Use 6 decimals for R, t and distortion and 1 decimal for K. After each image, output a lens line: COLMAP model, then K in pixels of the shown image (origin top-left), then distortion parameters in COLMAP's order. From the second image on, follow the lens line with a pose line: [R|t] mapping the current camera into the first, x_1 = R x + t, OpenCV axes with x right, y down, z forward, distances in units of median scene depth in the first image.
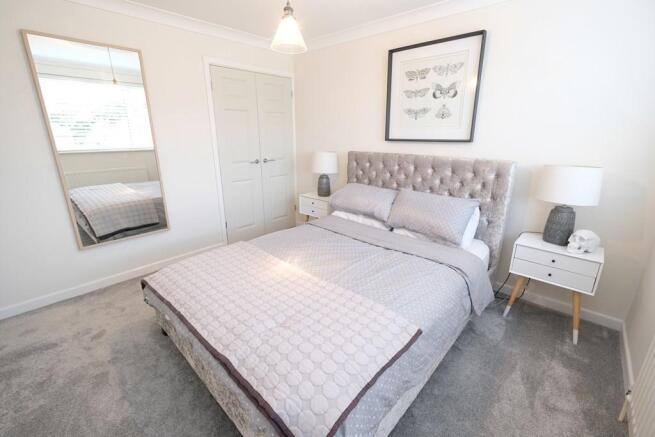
lens RADIAL K [[286.8, 0, 327.6], [0, 286.8, 215.4], [0, 0, 1]] dist [0.001197, 0.000391]
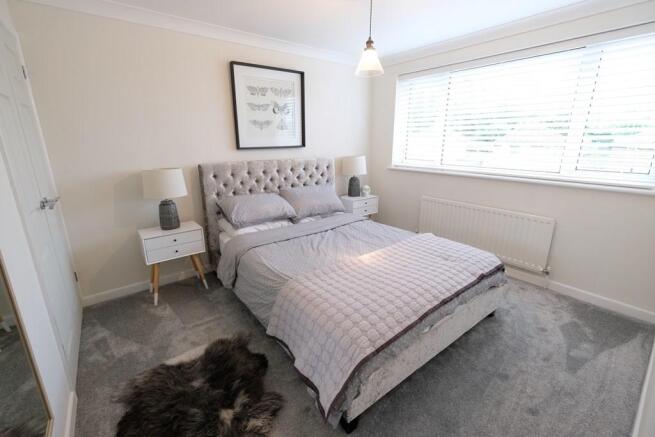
lens RADIAL K [[274.9, 0, 327.5], [0, 274.9, 218.5], [0, 0, 1]] dist [-0.000886, -0.000013]
pose [[0.175409, -0.293108, 0.939851, -0.823214], [0.272399, 0.931832, 0.239768, -0.203506], [-0.946061, 0.213957, 0.243294, 0.580929]]
